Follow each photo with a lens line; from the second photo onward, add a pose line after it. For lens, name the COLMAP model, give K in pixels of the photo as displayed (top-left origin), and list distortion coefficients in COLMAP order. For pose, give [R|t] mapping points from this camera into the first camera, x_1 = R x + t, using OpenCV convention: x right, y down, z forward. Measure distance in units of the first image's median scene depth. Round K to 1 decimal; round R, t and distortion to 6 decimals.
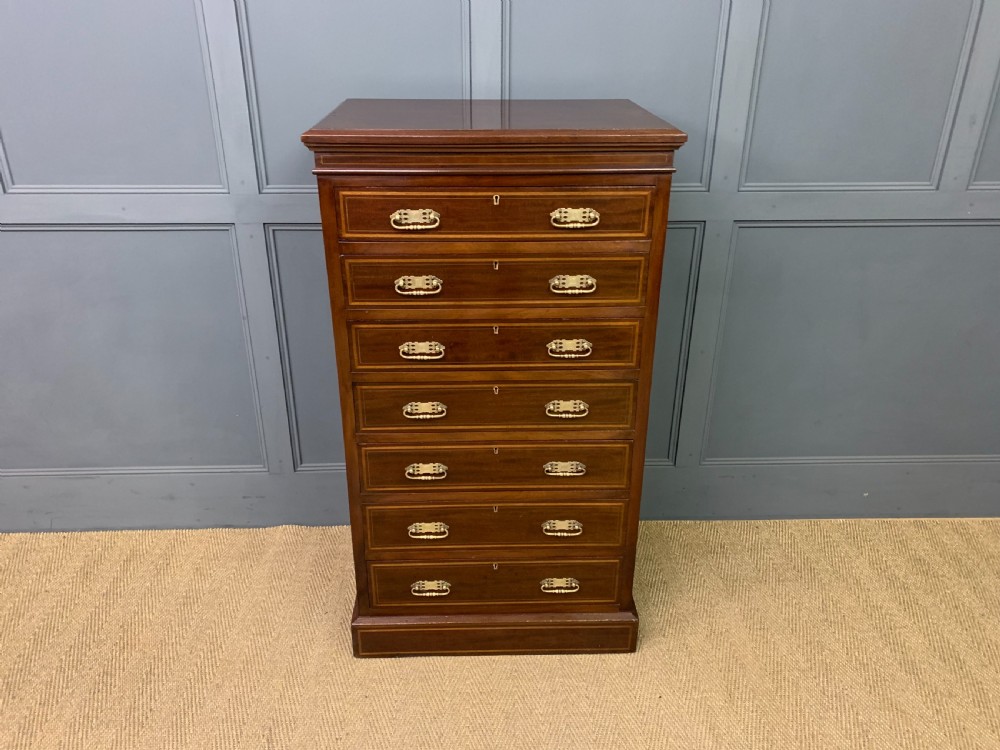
lens RADIAL K [[763.2, 0, 491.5], [0, 763.2, 366.4], [0, 0, 1]] dist [0.023487, -0.007106]
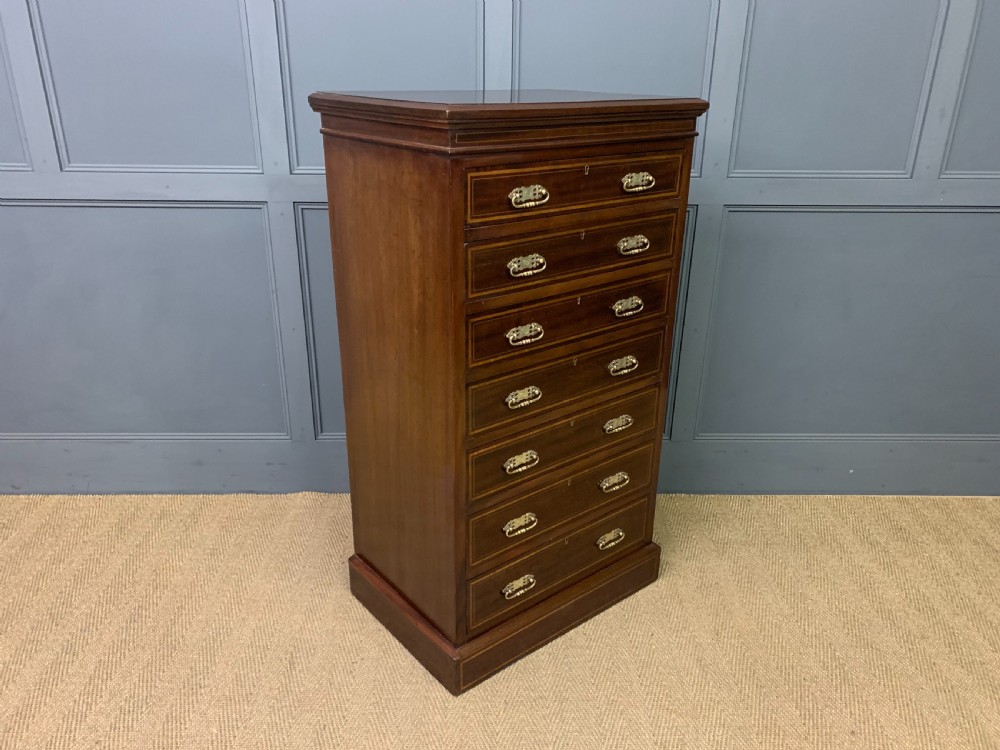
lens RADIAL K [[760.8, 0, 492.8], [0, 760.8, 379.7], [0, 0, 1]] dist [0.018244, -0.001522]
pose [[0.999861, 0.012342, -0.011226, 0.003591], [-0.012757, 0.999208, -0.037687, 0.114270], [0.010752, 0.037825, 0.999227, -0.085654]]
